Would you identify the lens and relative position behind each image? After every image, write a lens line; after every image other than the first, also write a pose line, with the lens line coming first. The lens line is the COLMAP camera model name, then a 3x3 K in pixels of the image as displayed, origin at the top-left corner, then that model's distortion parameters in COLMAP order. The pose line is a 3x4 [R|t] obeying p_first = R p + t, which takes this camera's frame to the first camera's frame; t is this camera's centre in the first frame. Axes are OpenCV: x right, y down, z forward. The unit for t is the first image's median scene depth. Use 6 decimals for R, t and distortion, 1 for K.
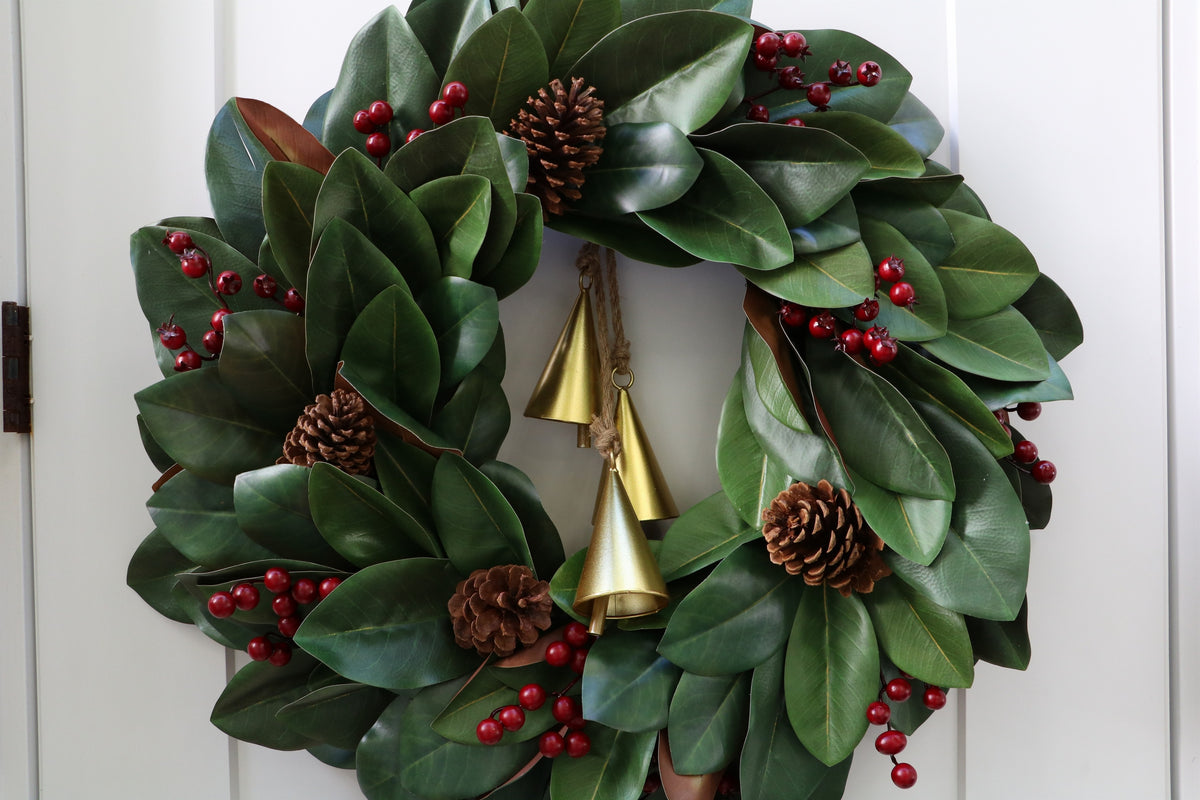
lens RADIAL K [[1142.2, 0, 598.4], [0, 1142.2, 417.3], [0, 0, 1]] dist [-0.143306, 0.134836]
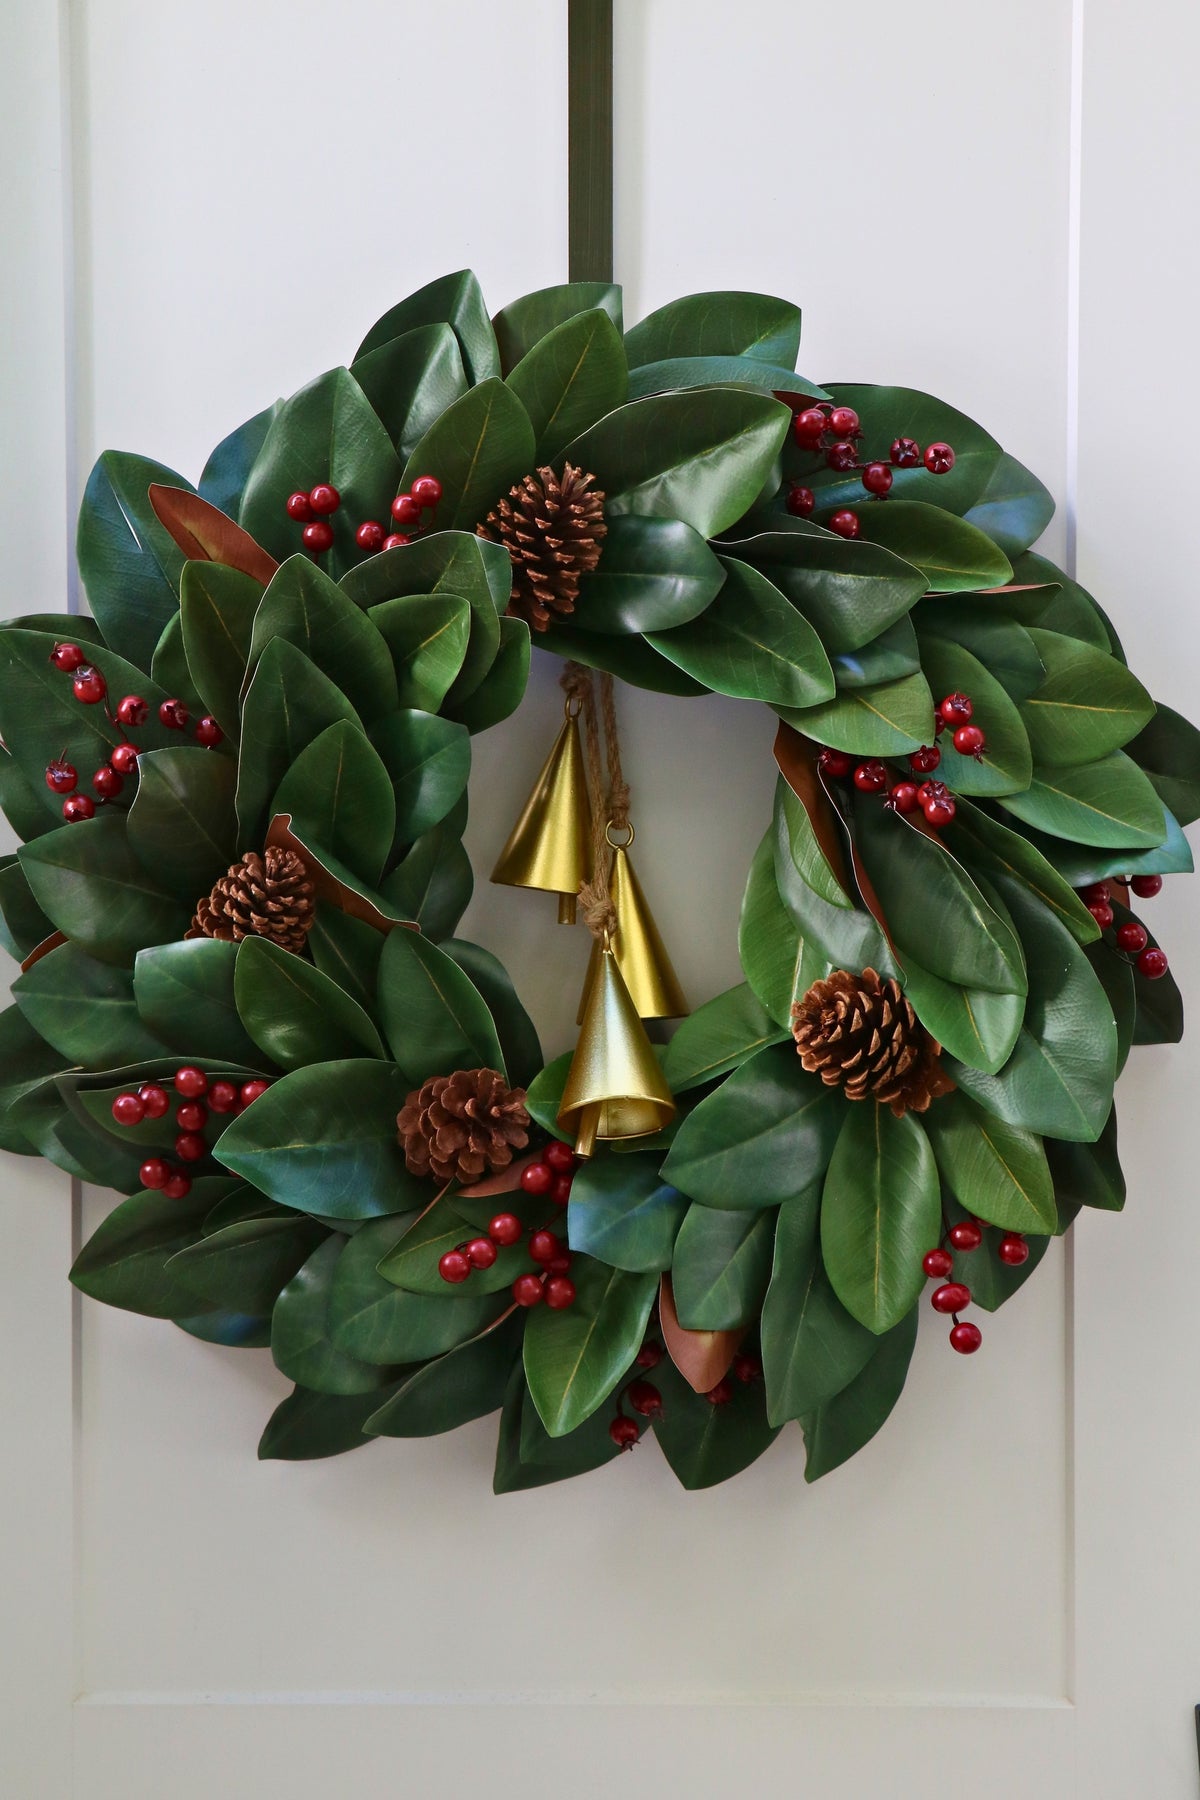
lens RADIAL K [[3204.9, 0, 557.1], [0, 3204.9, 925.2], [0, 0, 1]] dist [0.071102, 0.047496]
pose [[0.999719, 0.015066, 0.018288, -0.065663], [-0.015424, 0.999689, 0.019582, -0.016225], [-0.017987, -0.019859, 0.999641, -1.276673]]
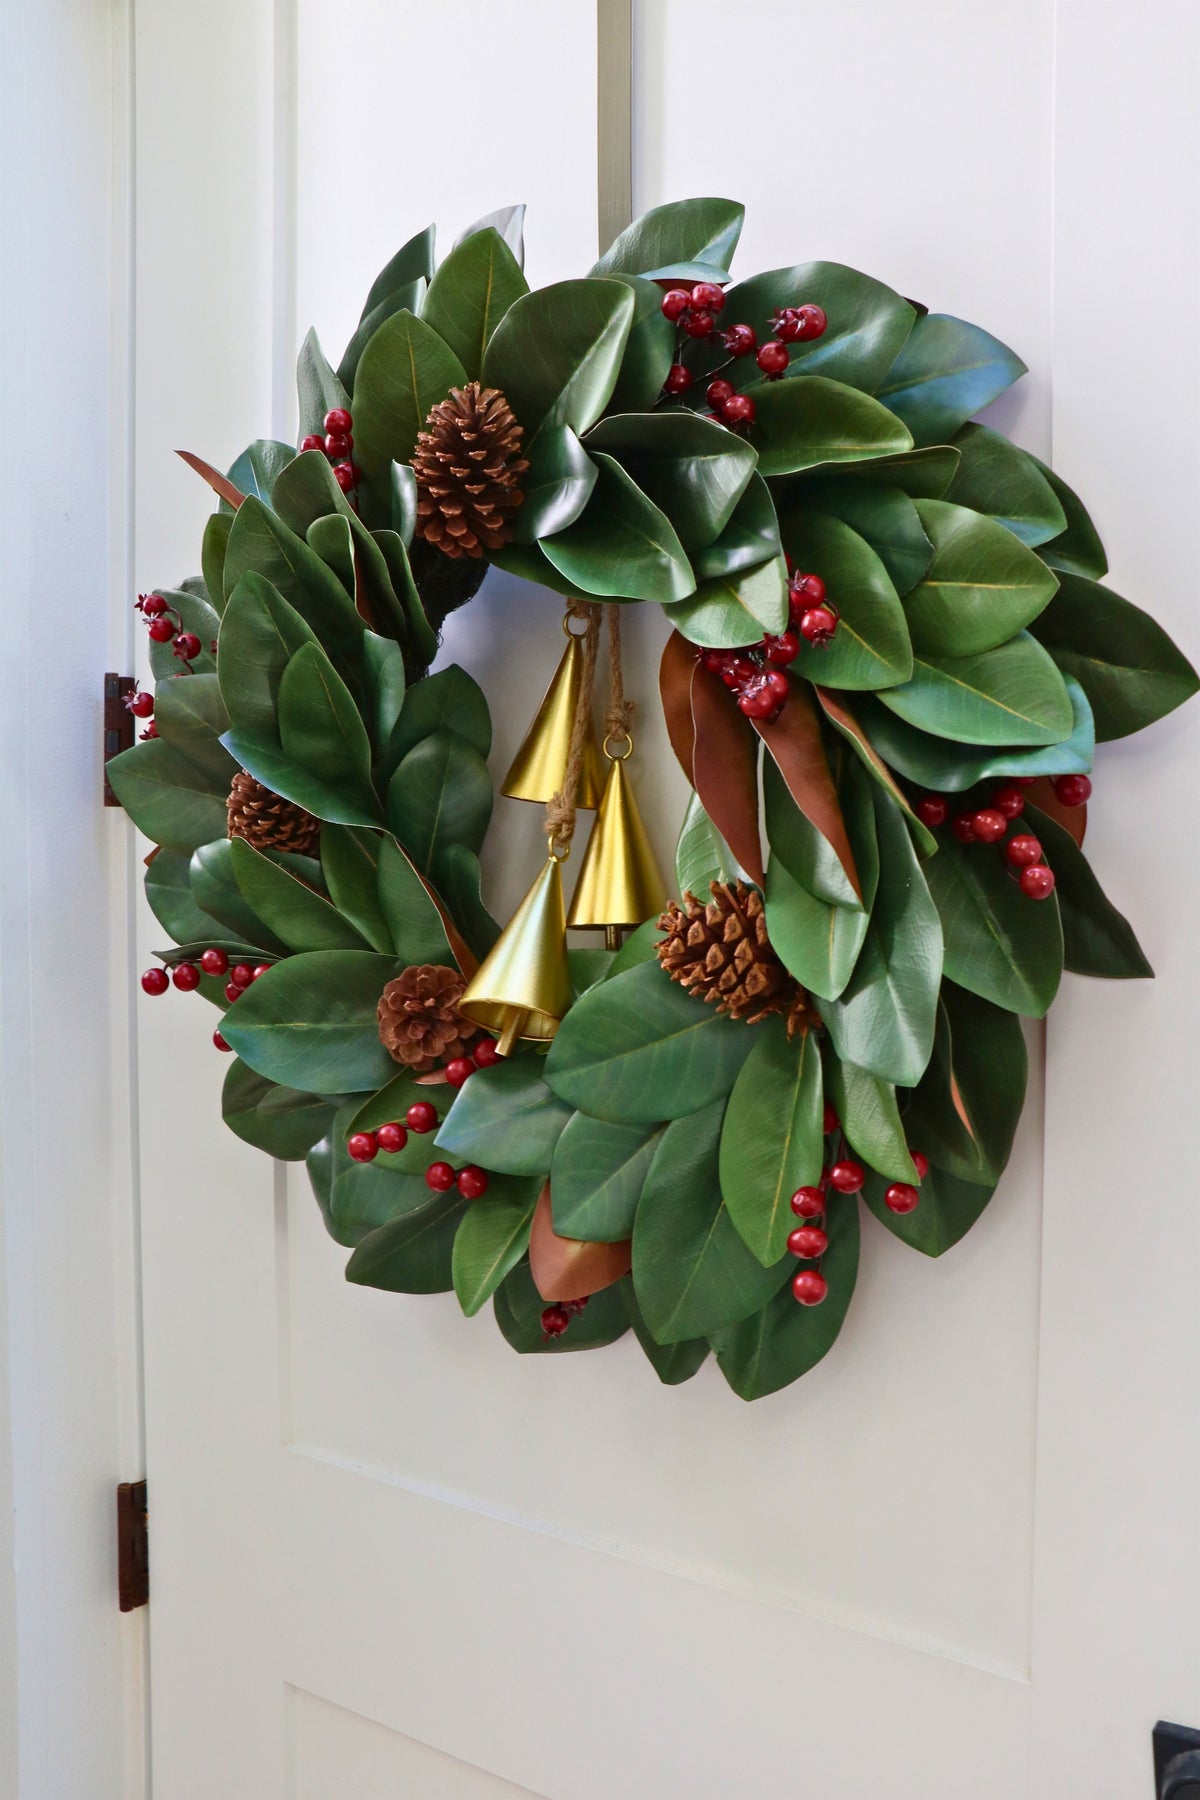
lens RADIAL K [[1713.2, 0, 599.4], [0, 1713.2, 907.7], [0, 0, 1]] dist [-0.143306, 0.134836]
pose [[0.824682, 0.047757, -0.563577, 0.762375], [-0.024630, 0.998516, 0.048572, 0.022045], [0.565061, -0.026176, 0.824634, 0.015159]]
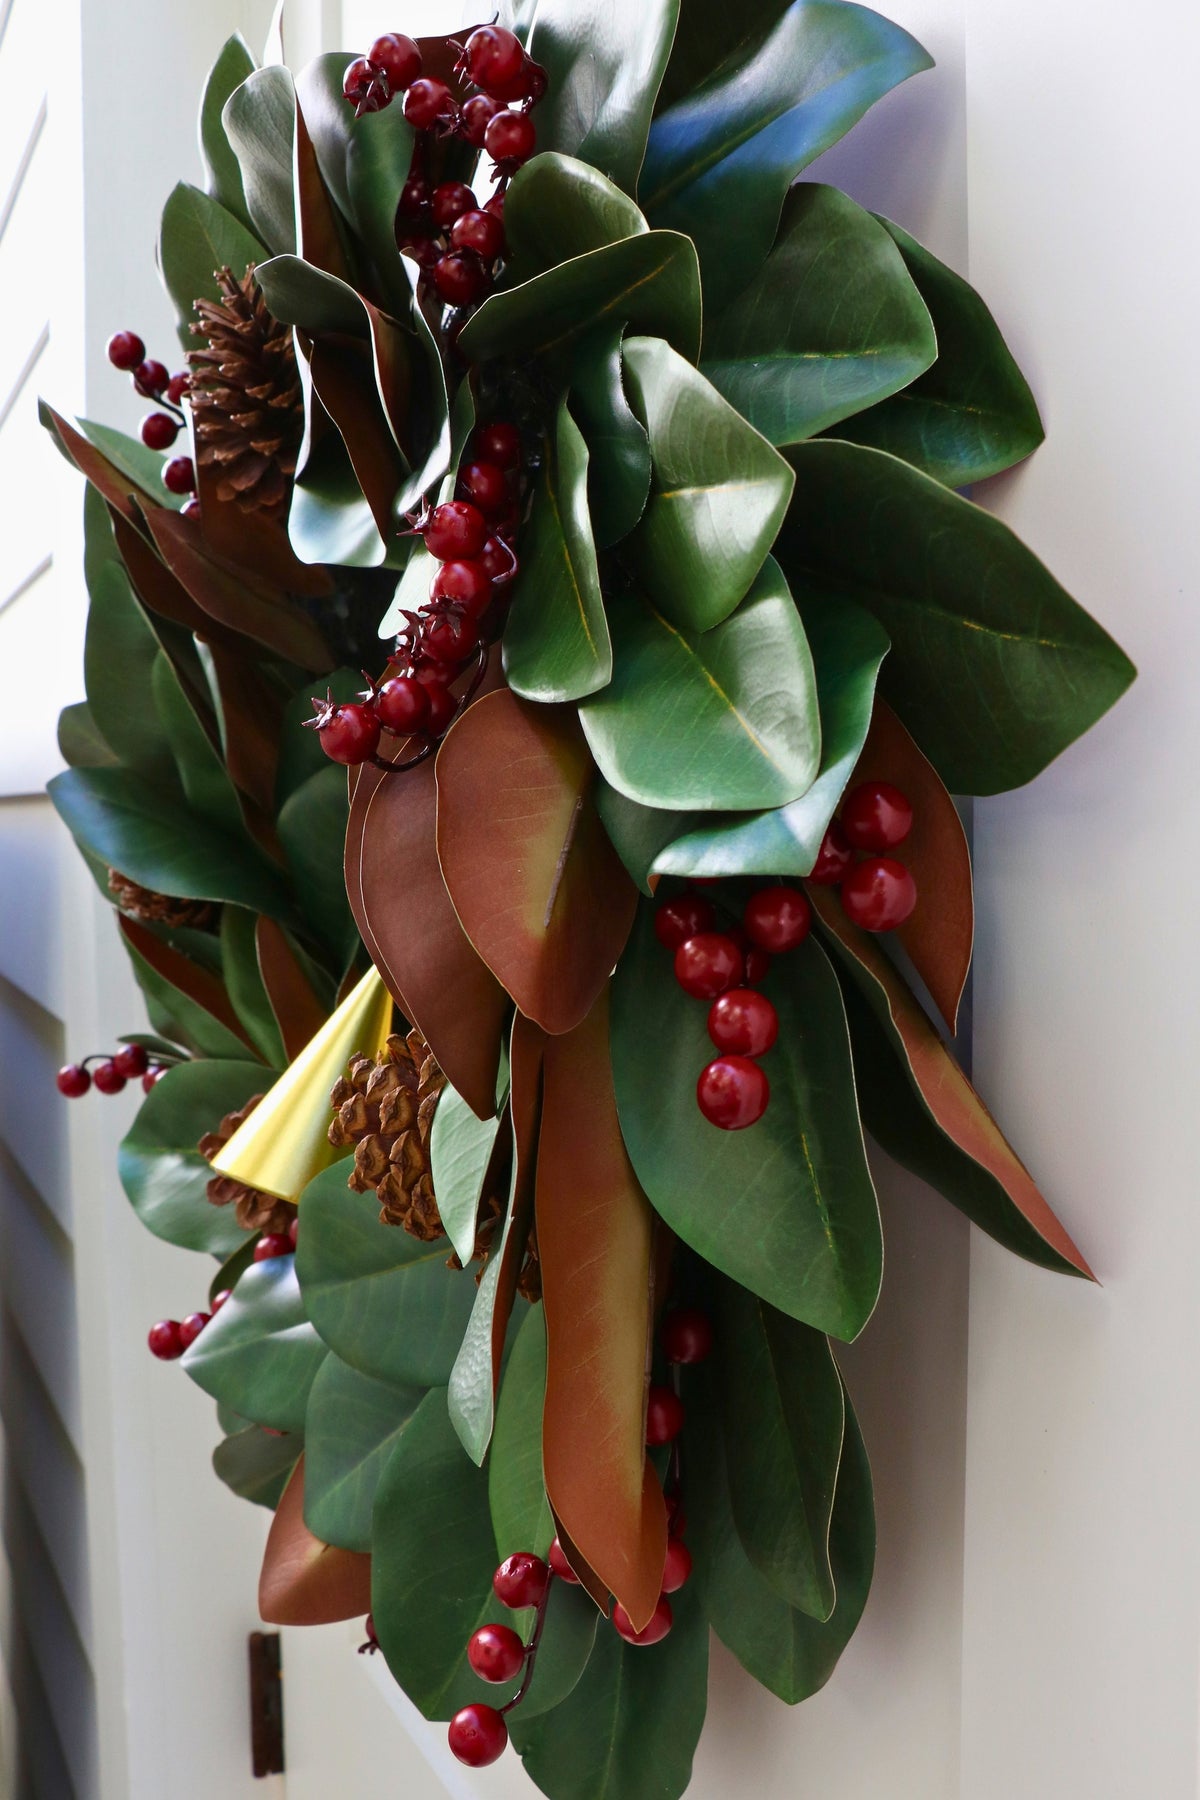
lens RADIAL K [[1736.3, 0, 597.5], [0, 1736.3, 901.7], [0, 0, 1]] dist [-0.142937, 0.137347]
pose [[0.464441, 0.068197, -0.882974, 0.828569], [-0.010073, 0.997373, 0.071734, -0.042314], [0.885547, -0.024422, 0.463908, 0.739816]]
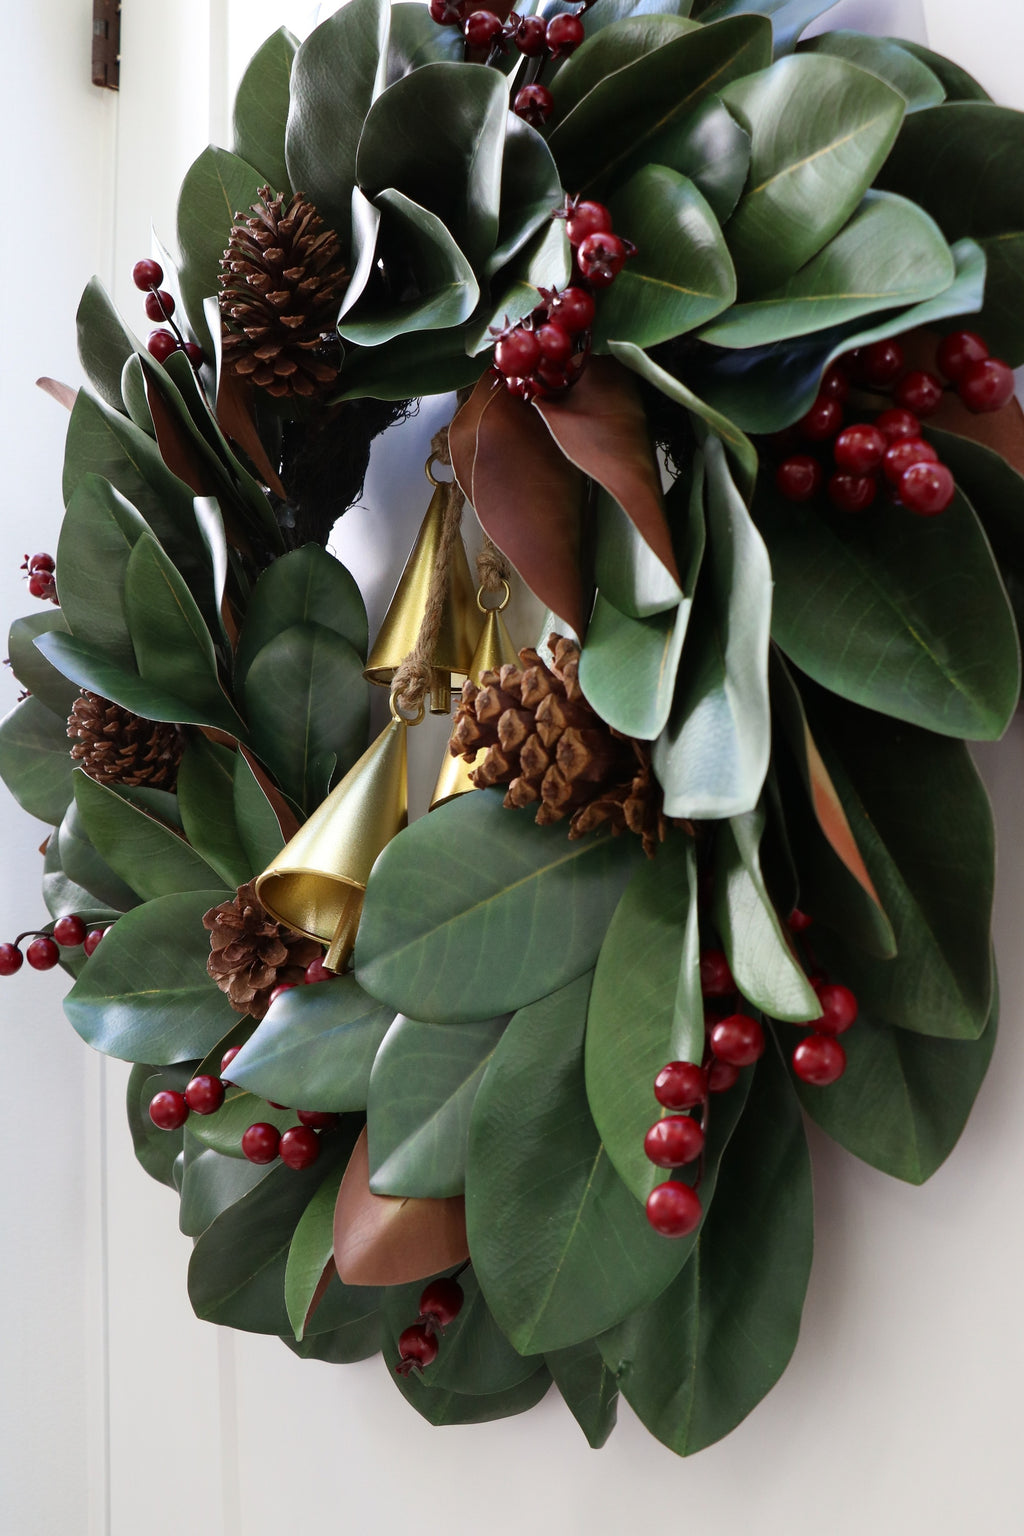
lens RADIAL K [[1530.7, 0, 512.6], [0, 1530.7, 768.6], [0, 0, 1]] dist [-0.154358, 0.169104]
pose [[0.655972, -0.193592, -0.729536, 0.698414], [0.034599, 0.973244, -0.227152, 0.279873], [0.753992, 0.123764, 0.645119, 0.530580]]
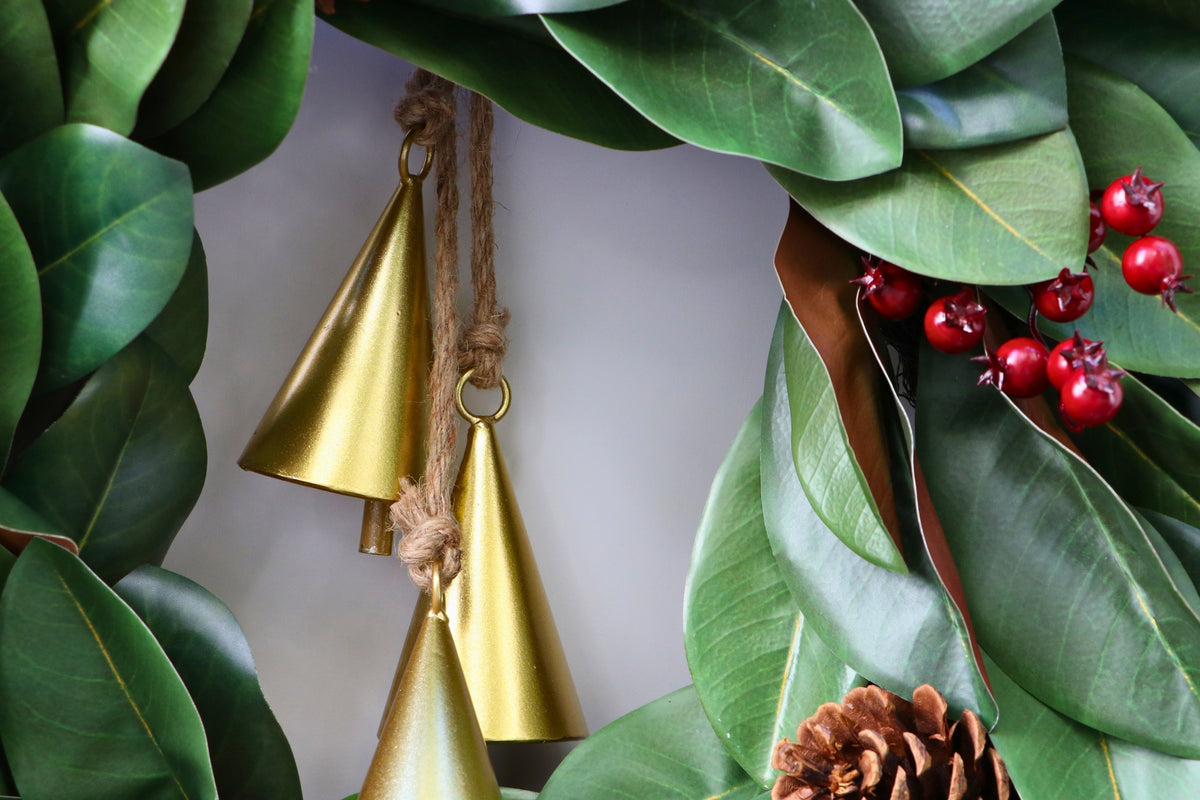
lens RADIAL K [[2932.3, 0, 607.5], [0, 2932.3, 422.6], [0, 0, 1]] dist [0.125824, 0.877174]
pose [[0.995250, 0.089786, 0.037631, 0.029987], [-0.089672, 0.995960, -0.004713, -0.026559], [-0.037902, 0.001316, 0.999281, -0.089841]]
